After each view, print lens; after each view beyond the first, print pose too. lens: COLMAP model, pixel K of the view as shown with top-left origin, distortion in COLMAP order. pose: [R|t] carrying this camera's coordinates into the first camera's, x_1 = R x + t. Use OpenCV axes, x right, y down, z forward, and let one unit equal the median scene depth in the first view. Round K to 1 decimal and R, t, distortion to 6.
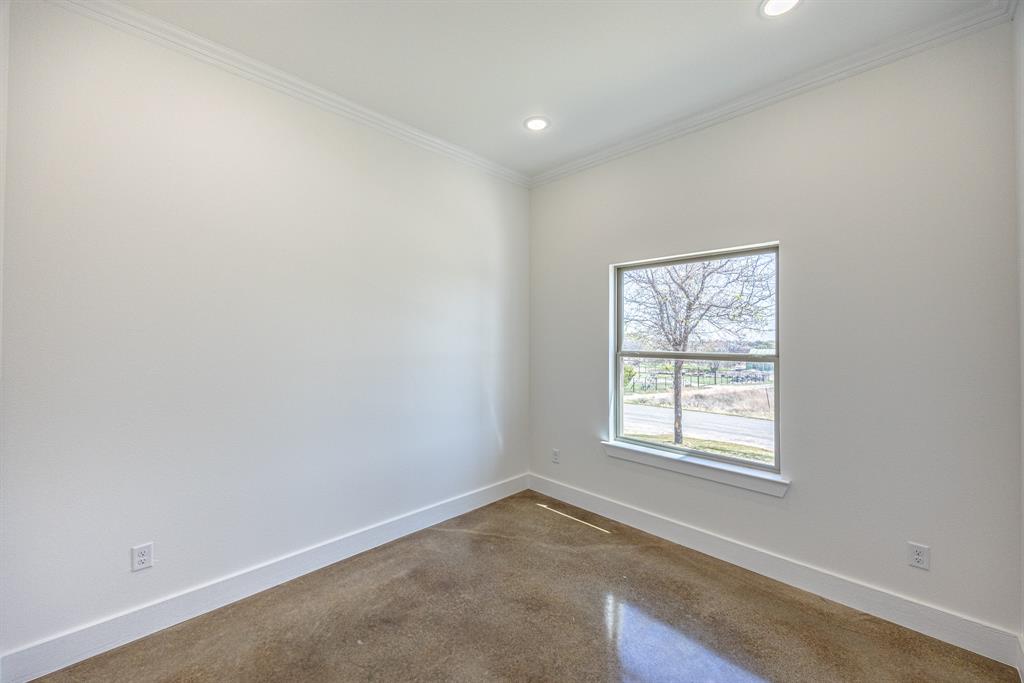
lens RADIAL K [[398.3, 0, 503.4], [0, 398.3, 334.1], [0, 0, 1]] dist [-0.002719, -0.000432]
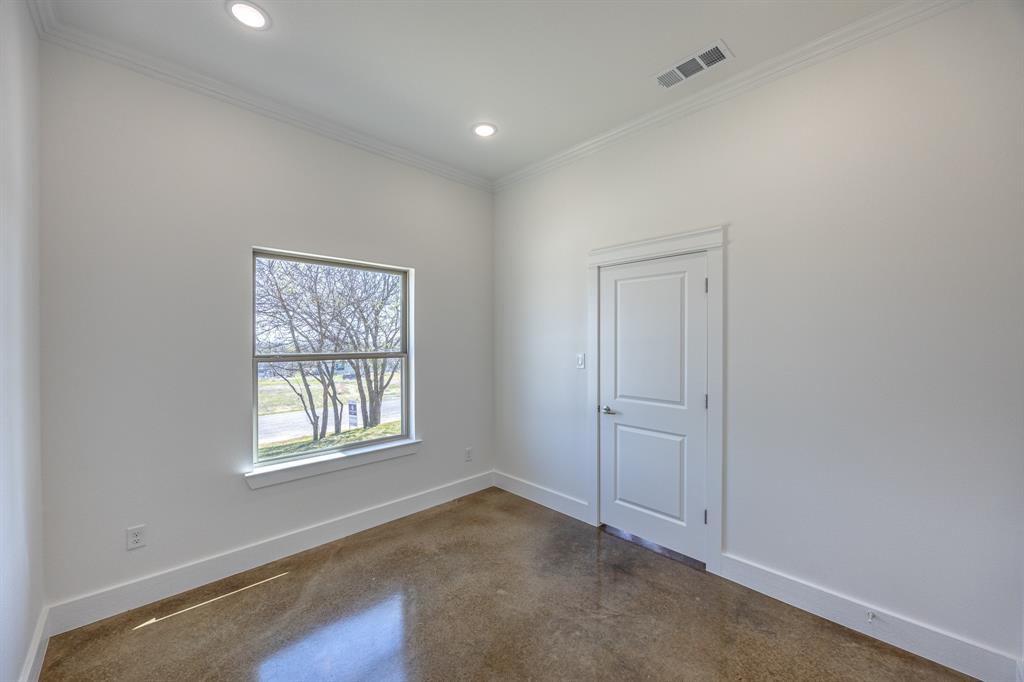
lens RADIAL K [[398.3, 0, 507.3], [0, 398.3, 344.2], [0, 0, 1]] dist [-0.002719, -0.000432]
pose [[0.003182, -0.021955, 0.999754, -0.608636], [-0.016360, 0.999624, 0.022004, -0.007536], [-0.999861, -0.016426, 0.002822, 0.596448]]
